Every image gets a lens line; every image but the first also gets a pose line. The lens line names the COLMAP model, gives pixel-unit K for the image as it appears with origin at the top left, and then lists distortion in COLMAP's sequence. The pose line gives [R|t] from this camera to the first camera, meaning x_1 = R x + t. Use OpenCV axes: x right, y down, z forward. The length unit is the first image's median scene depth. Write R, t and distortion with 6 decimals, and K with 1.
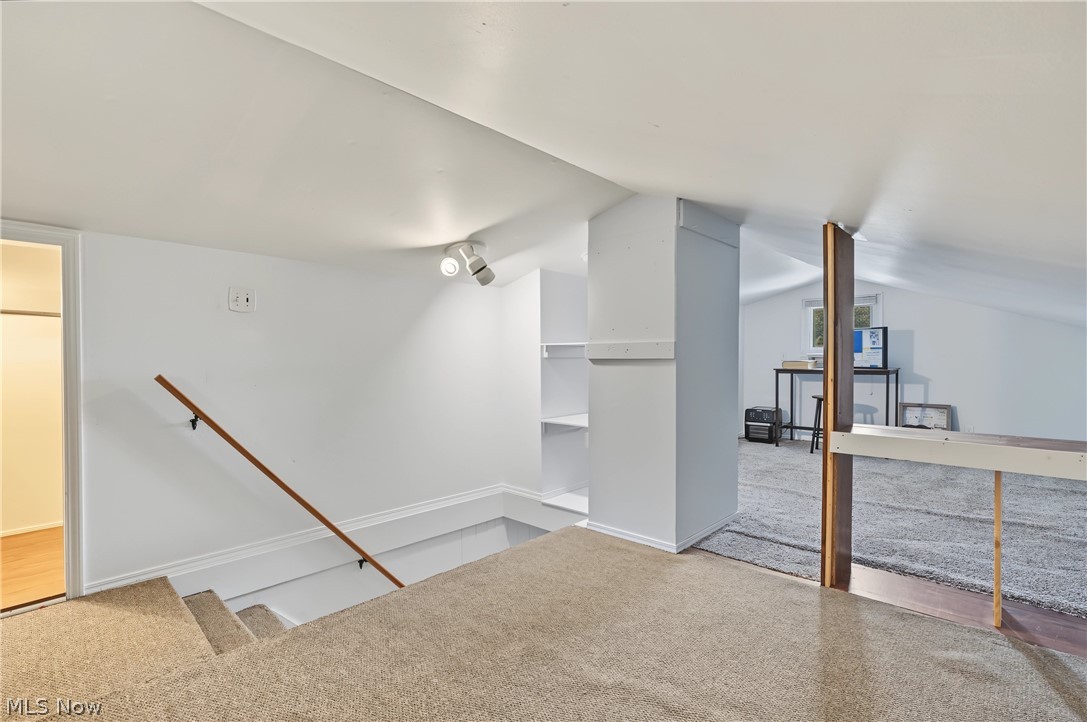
lens RADIAL K [[496.9, 0, 543.5], [0, 496.9, 367.1], [0, 0, 1]] dist [-0.010358, 0.001829]
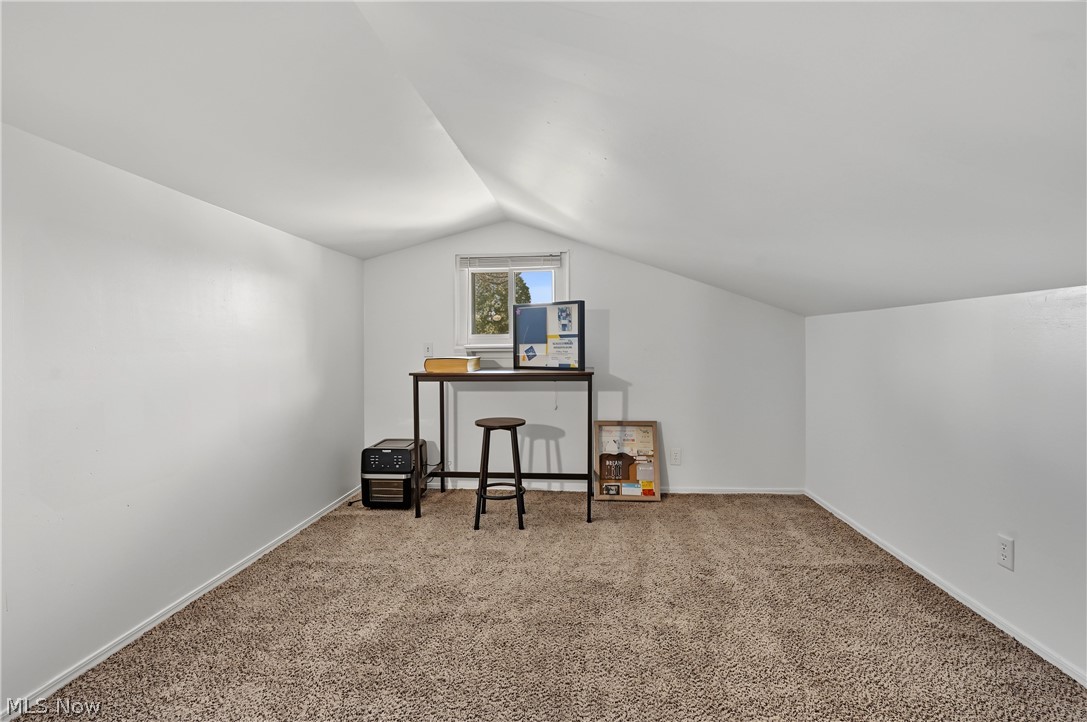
lens RADIAL K [[496.9, 0, 540.8], [0, 496.9, 354.7], [0, 0, 1]] dist [-0.010358, 0.001829]
pose [[0.787454, -0.010108, 0.616291, 0.256117], [0.014008, 0.999901, -0.001499, -0.014112], [-0.616215, 0.009813, 0.787517, 0.512548]]
